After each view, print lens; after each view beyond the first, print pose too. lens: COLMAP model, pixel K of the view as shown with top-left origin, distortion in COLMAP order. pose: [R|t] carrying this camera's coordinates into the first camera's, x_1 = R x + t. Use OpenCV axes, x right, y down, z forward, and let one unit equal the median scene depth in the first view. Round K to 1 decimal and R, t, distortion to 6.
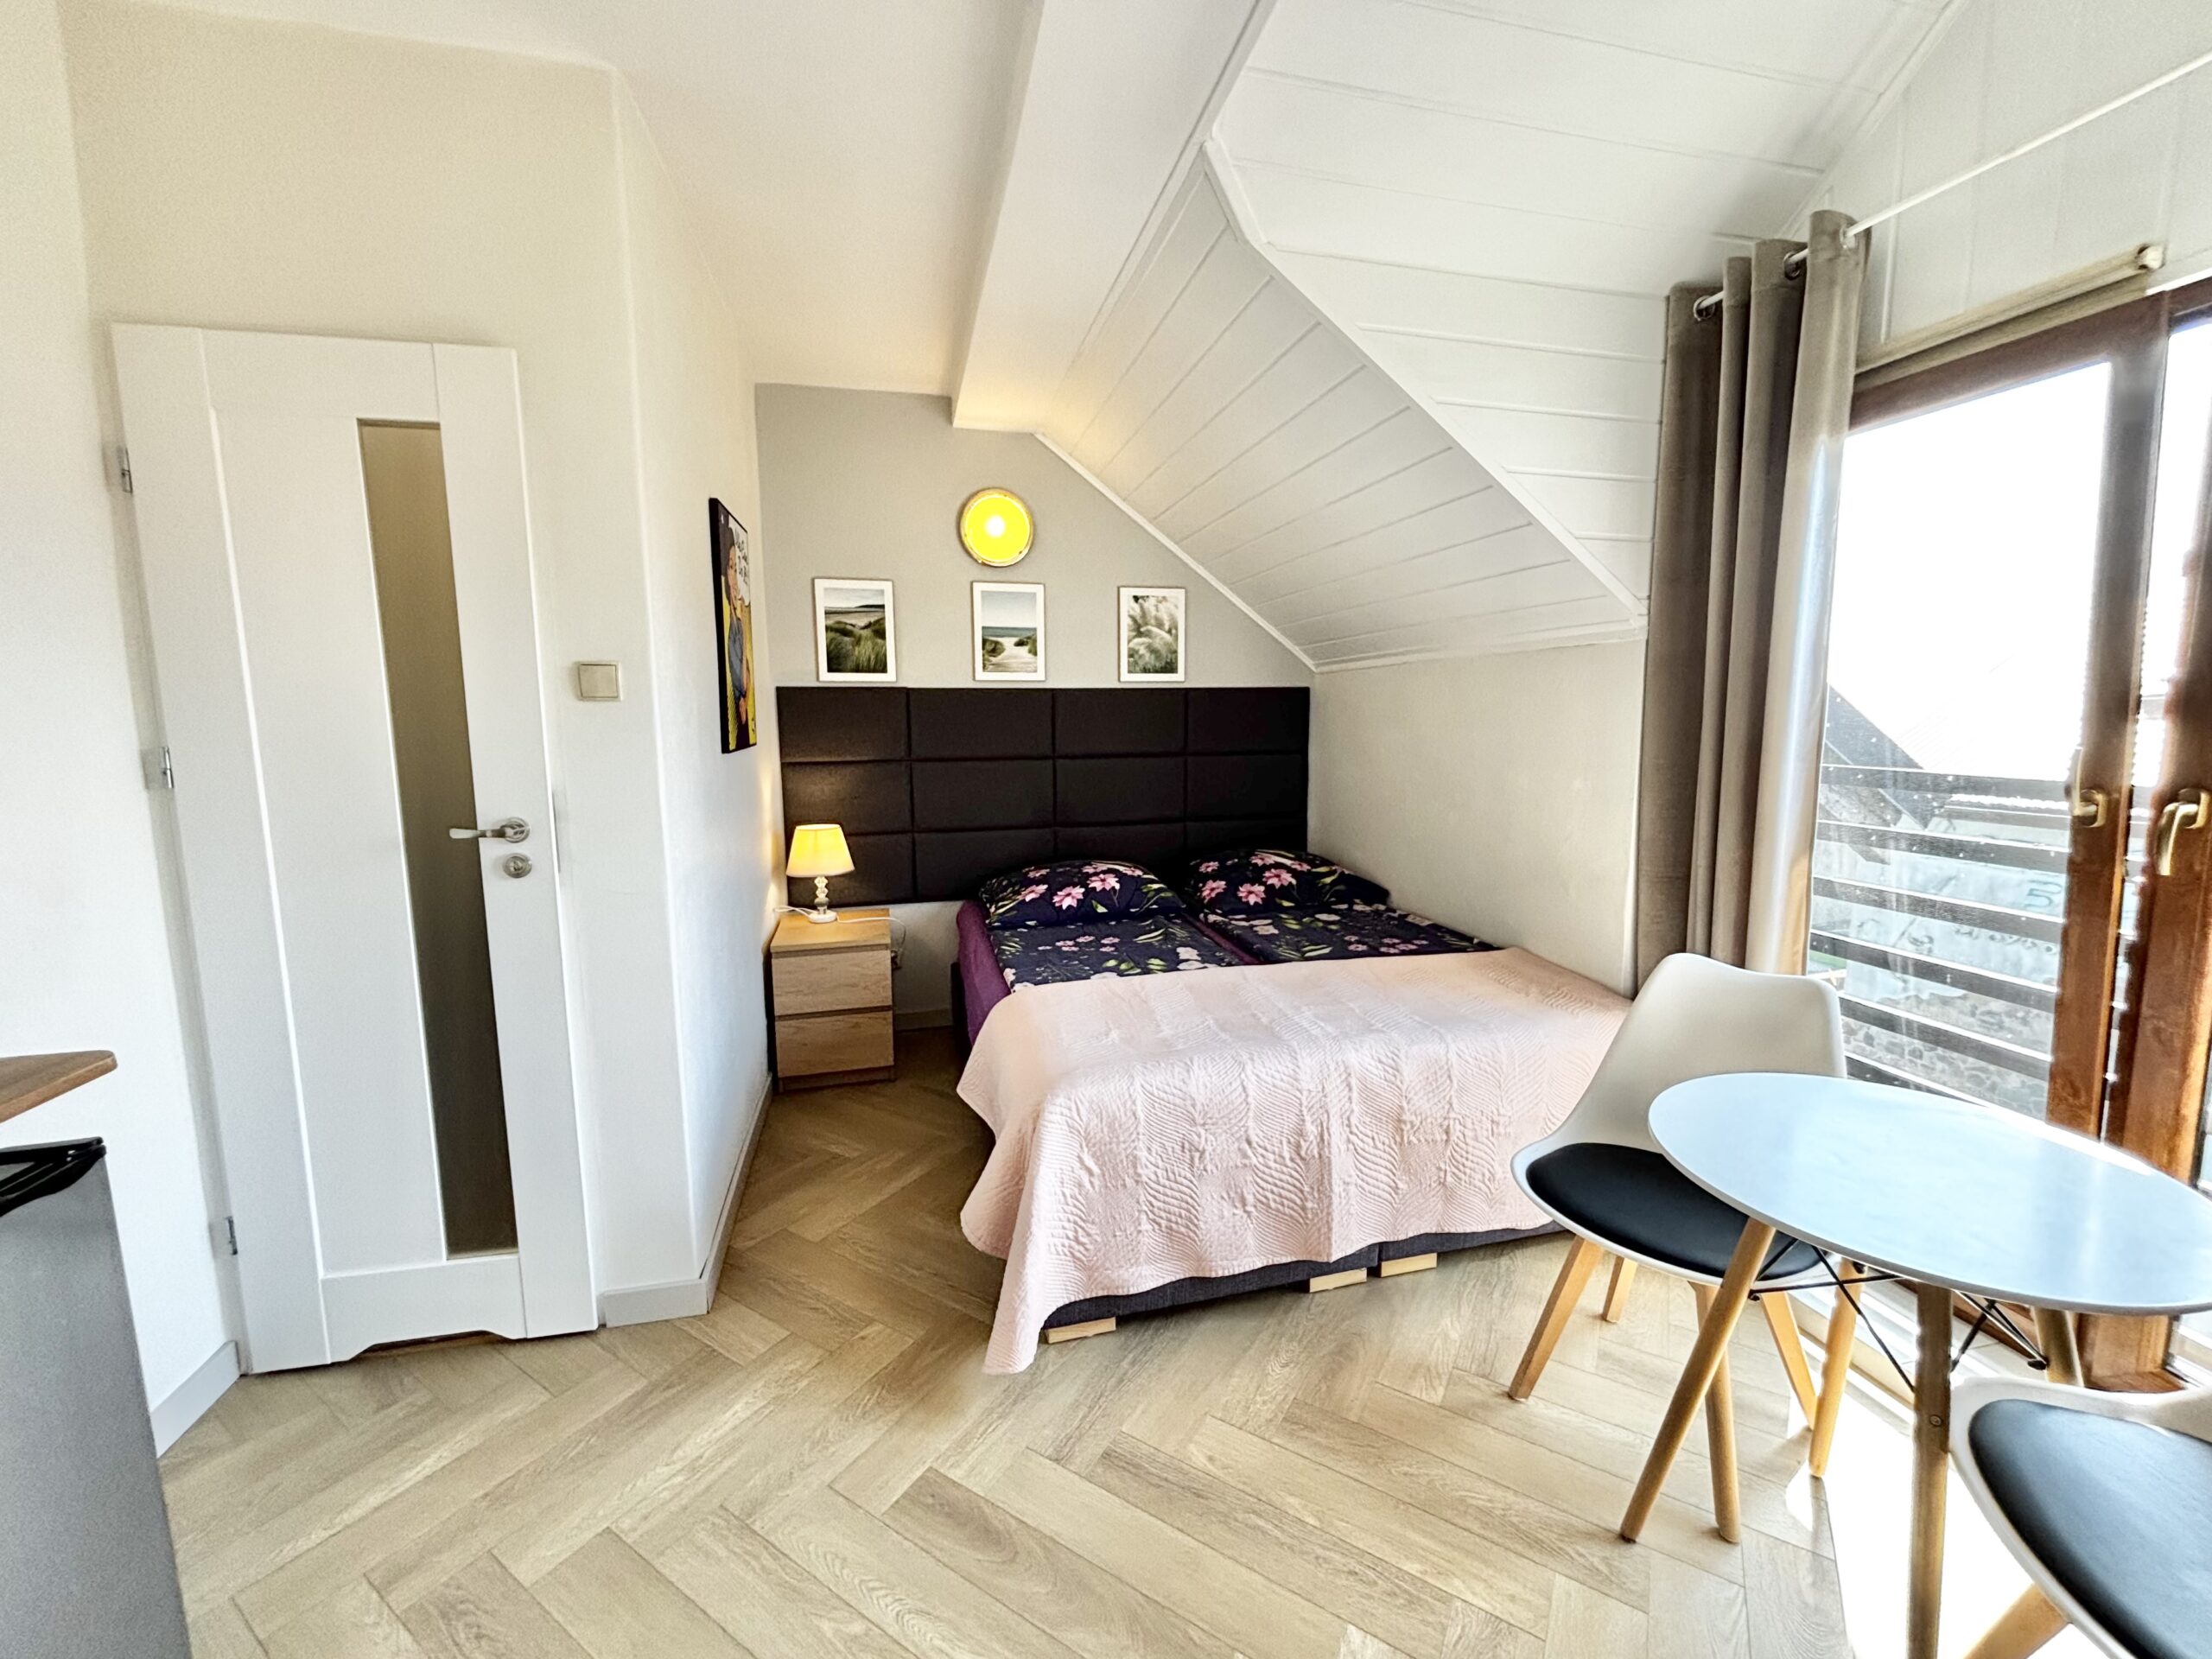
lens RADIAL K [[866.5, 0, 1106.0], [0, 866.5, 829.5], [0, 0, 1]] dist [0.019390, -0.011091]
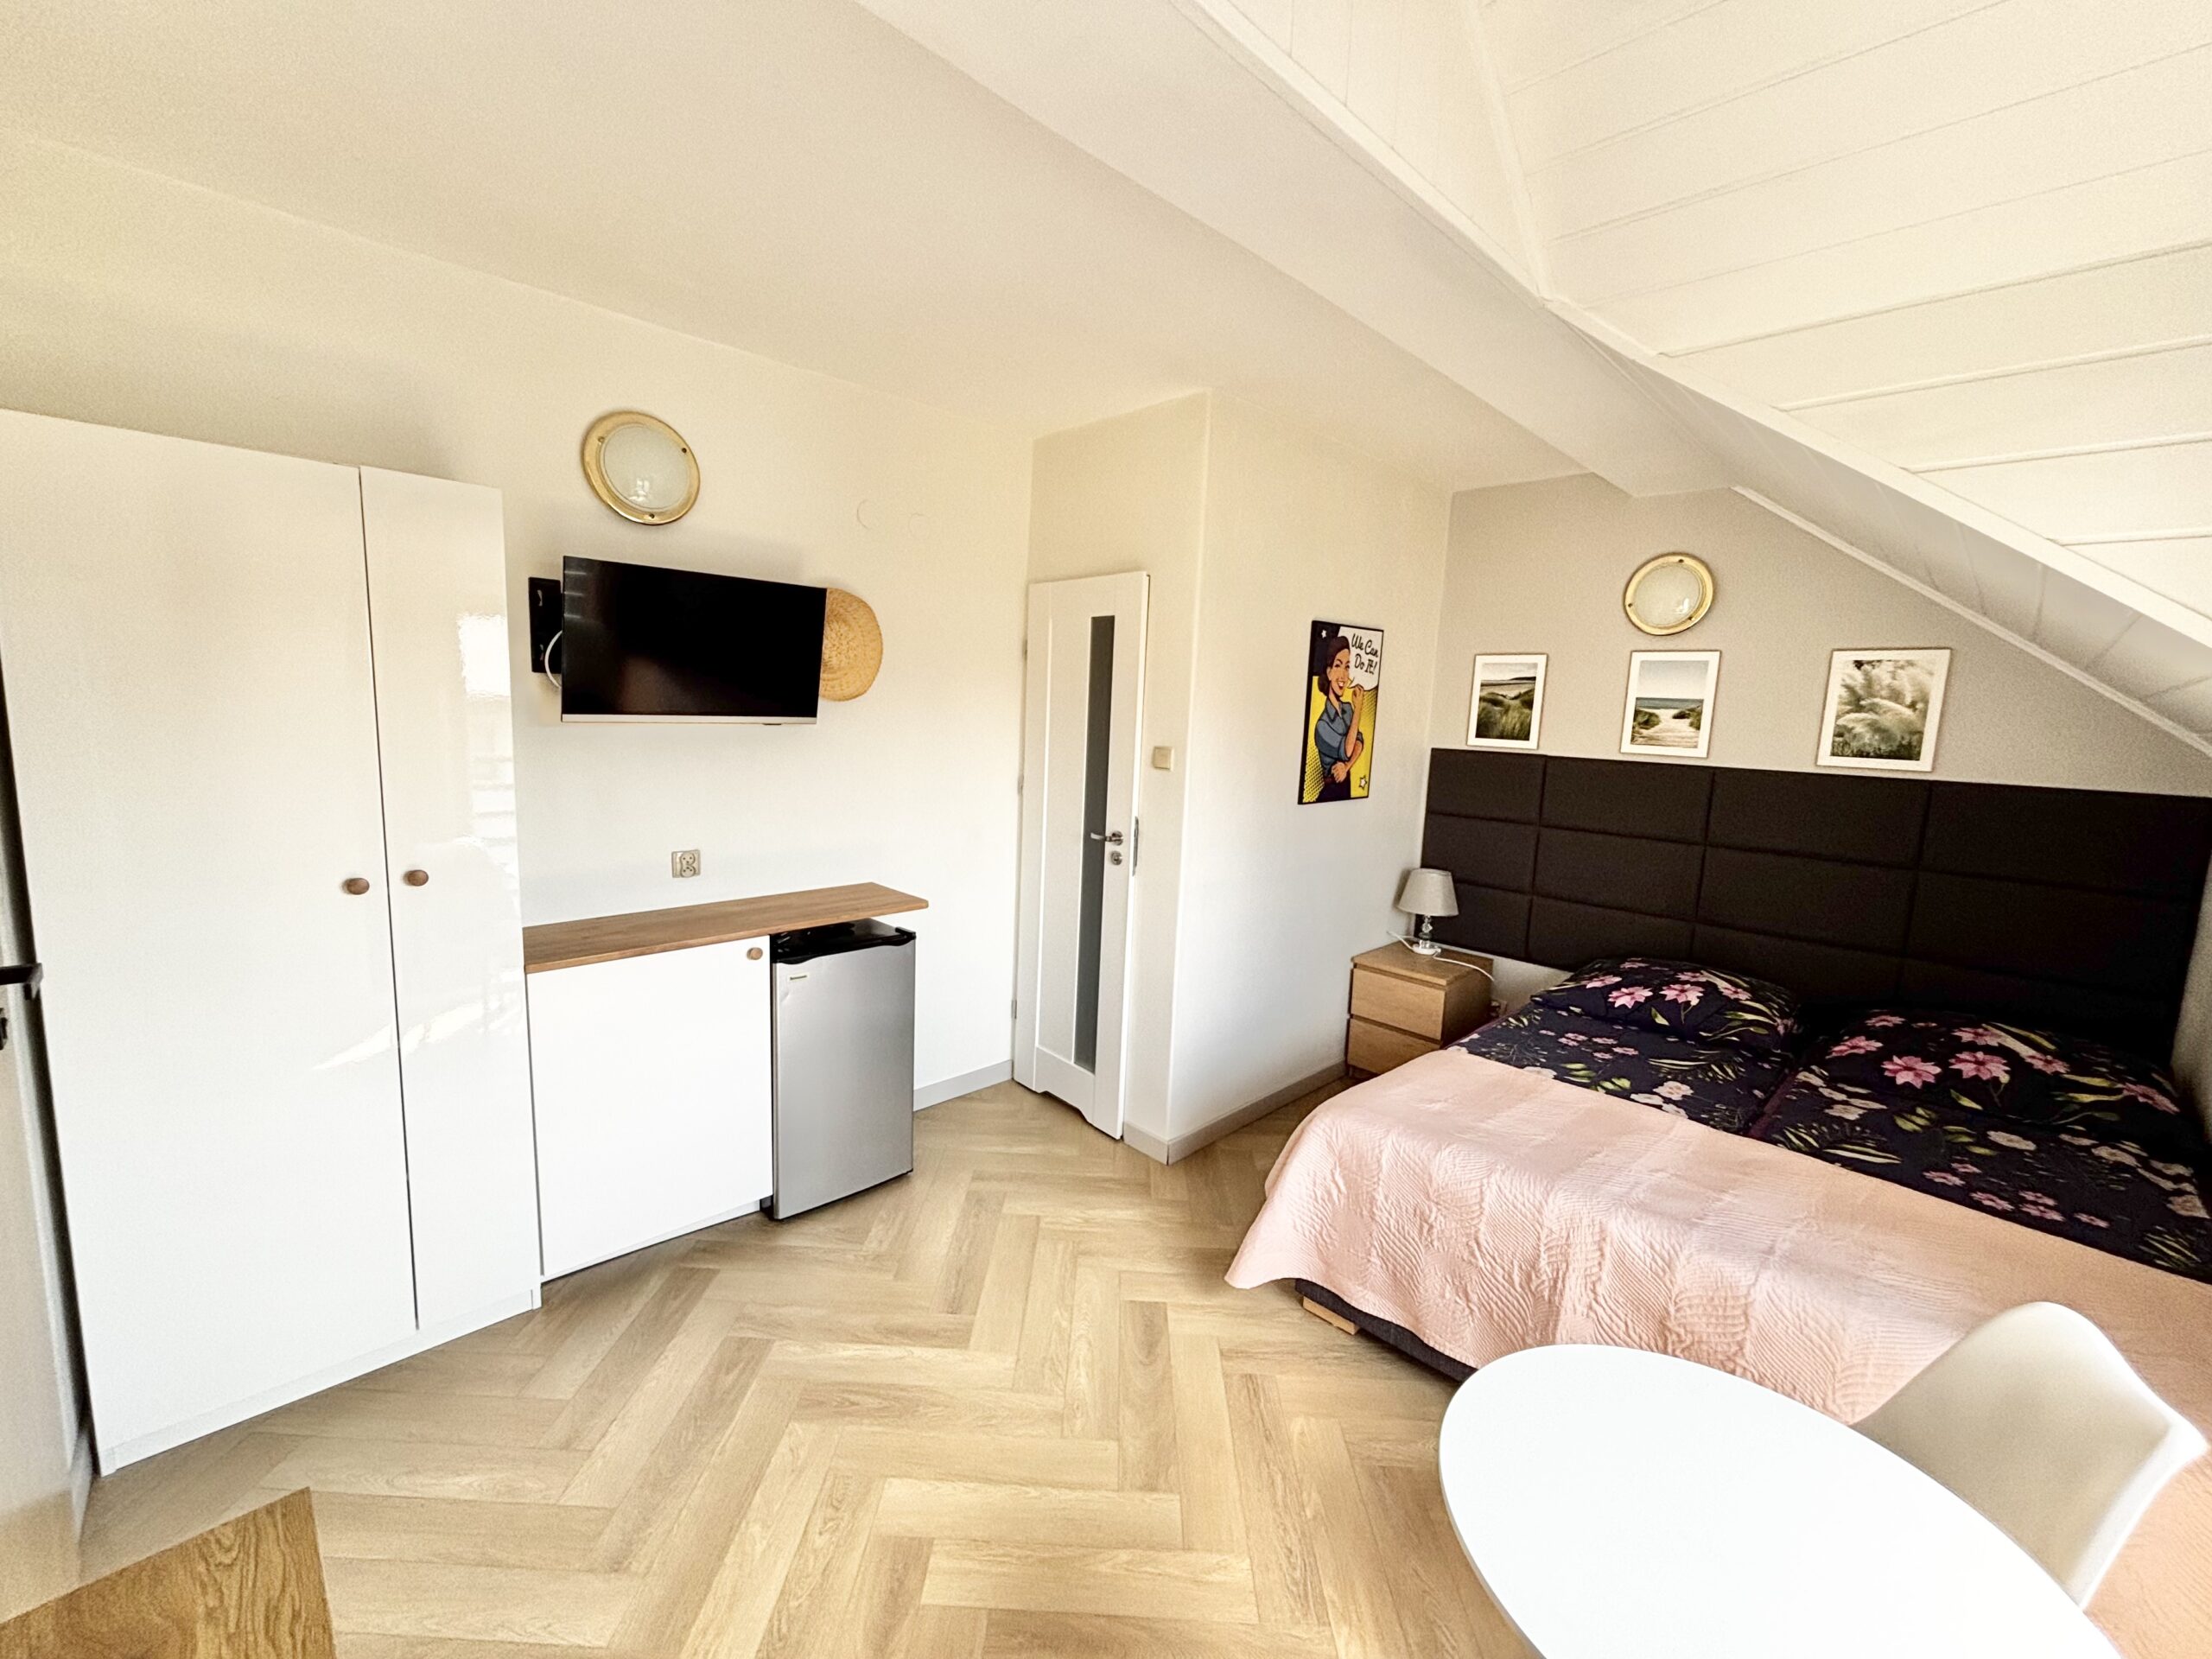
lens RADIAL K [[882.8, 0, 1112.4], [0, 882.8, 818.4], [0, 0, 1]] dist [-0.000747, 0.000279]
pose [[0.520617, 0.134263, -0.843167, 0.407129], [-0.160784, 0.985306, 0.057620, -0.069114], [0.838514, 0.105570, 0.534555, 0.013396]]
